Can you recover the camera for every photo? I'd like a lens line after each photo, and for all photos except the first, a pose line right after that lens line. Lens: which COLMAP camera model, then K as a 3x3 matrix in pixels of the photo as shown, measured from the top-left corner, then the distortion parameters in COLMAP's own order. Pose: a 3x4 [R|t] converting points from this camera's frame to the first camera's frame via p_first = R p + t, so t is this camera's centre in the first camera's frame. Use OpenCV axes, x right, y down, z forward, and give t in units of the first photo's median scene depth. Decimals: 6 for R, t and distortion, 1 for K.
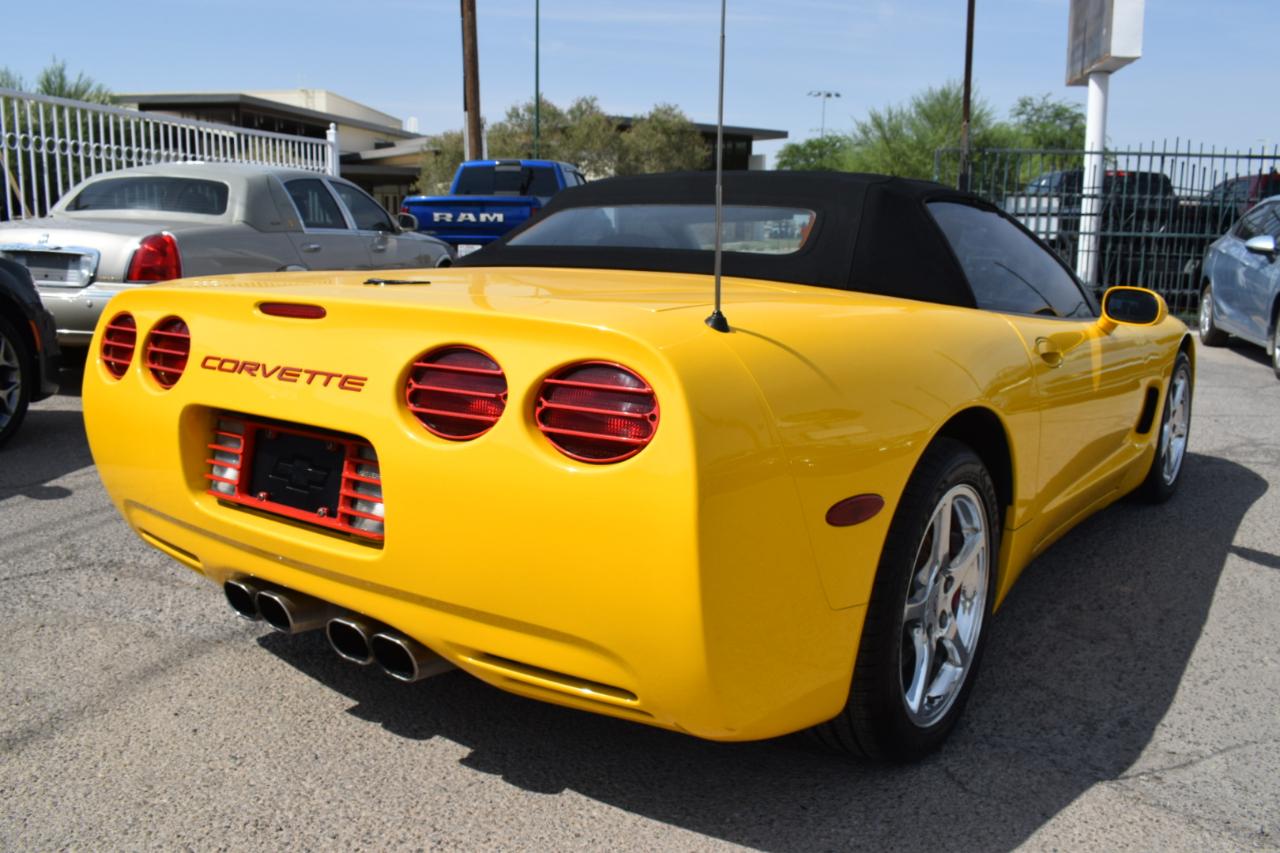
lens RADIAL K [[1081.0, 0, 640.0], [0, 1081.0, 426.5], [0, 0, 1]] dist [-0.058387, -0.007660]
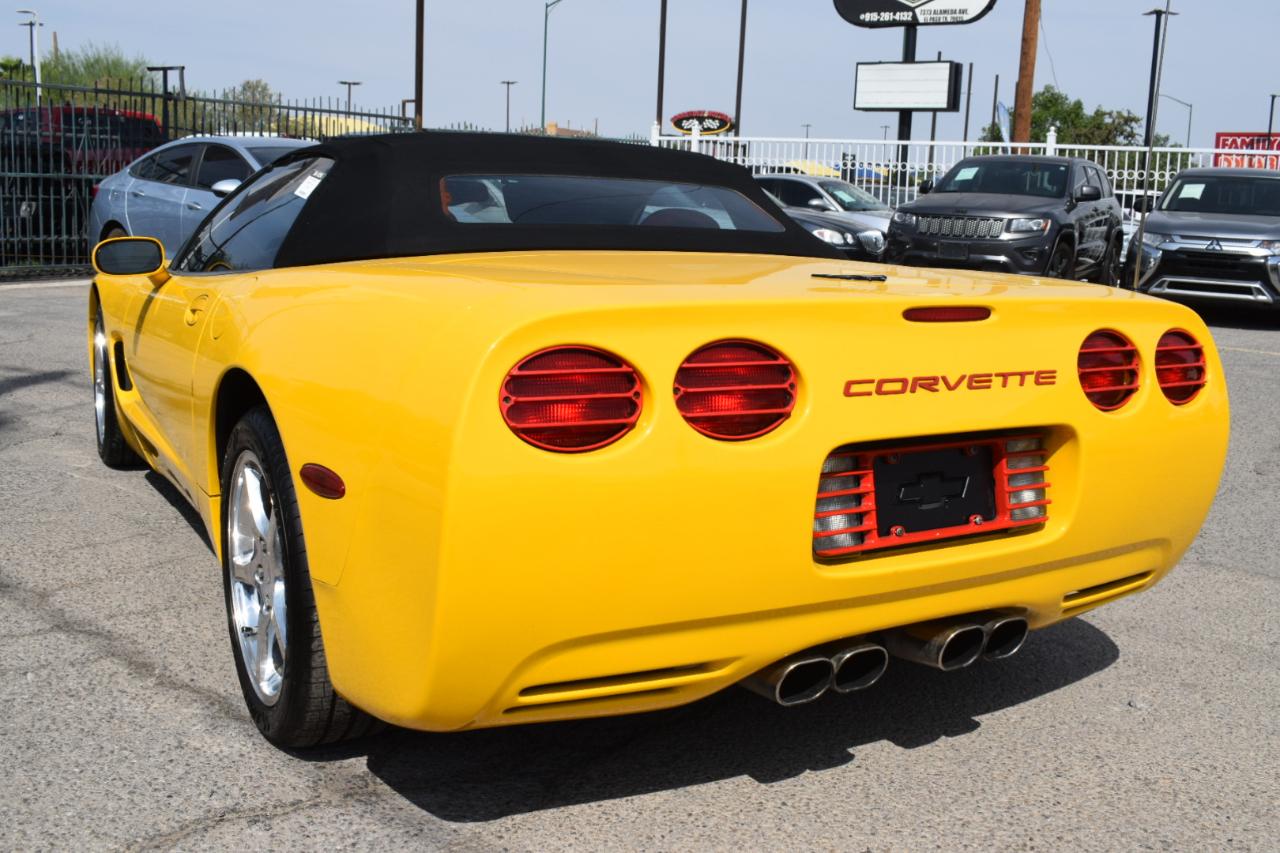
lens RADIAL K [[1255.5, 0, 640.0], [0, 1255.5, 426.5], [0, 0, 1]] dist [-0.102999, 0.008966]
pose [[0.388946, -0.164687, 0.906421, -1.117632], [0.131578, 0.983736, 0.122274, -0.141727], [-0.911816, 0.071707, 0.404289, 0.644952]]
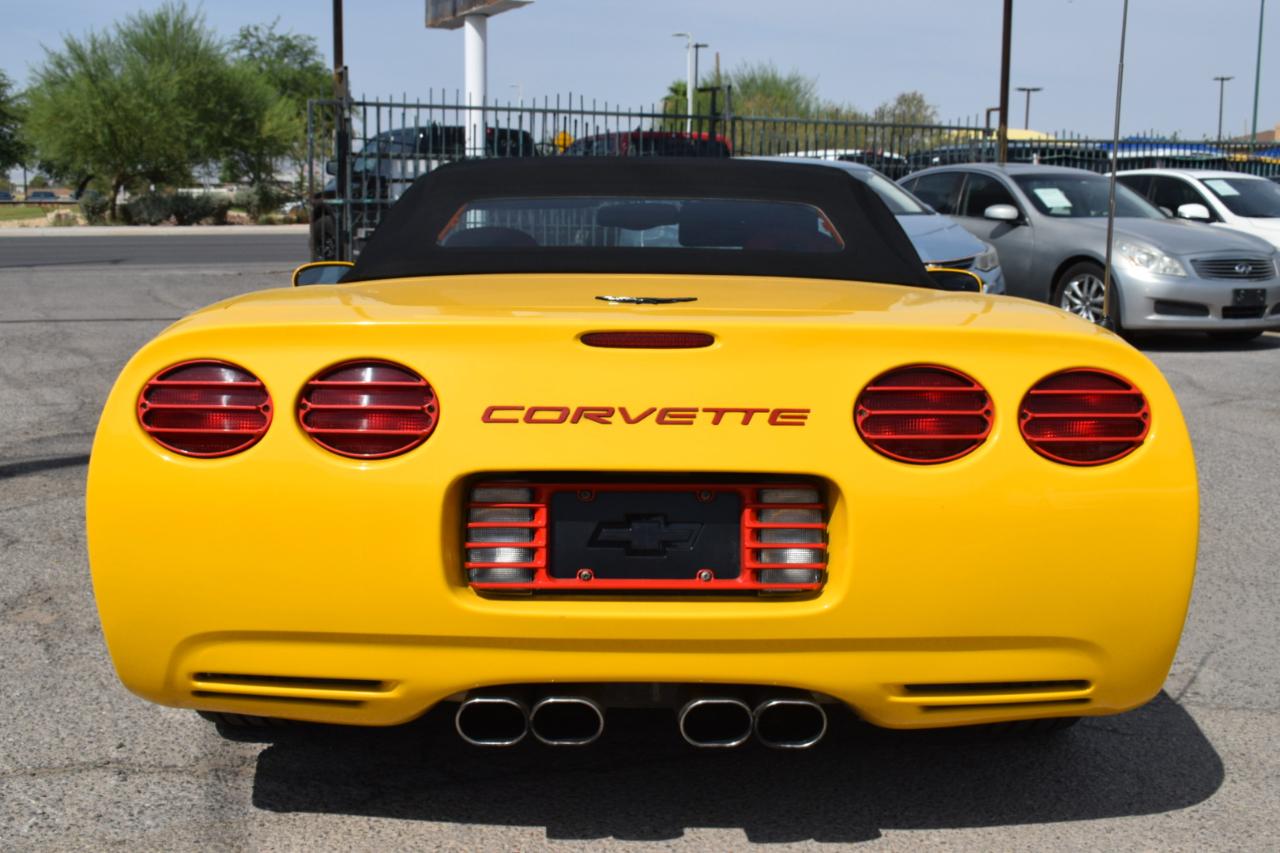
lens RADIAL K [[1416.6, 0, 601.4], [0, 1416.6, 421.1], [0, 0, 1]] dist [-0.073777, 0.008390]
pose [[0.811684, -0.097063, 0.575976, -0.784569], [0.107939, 0.994038, 0.015405, -0.052781], [-0.574037, 0.049666, 0.817322, 0.099828]]
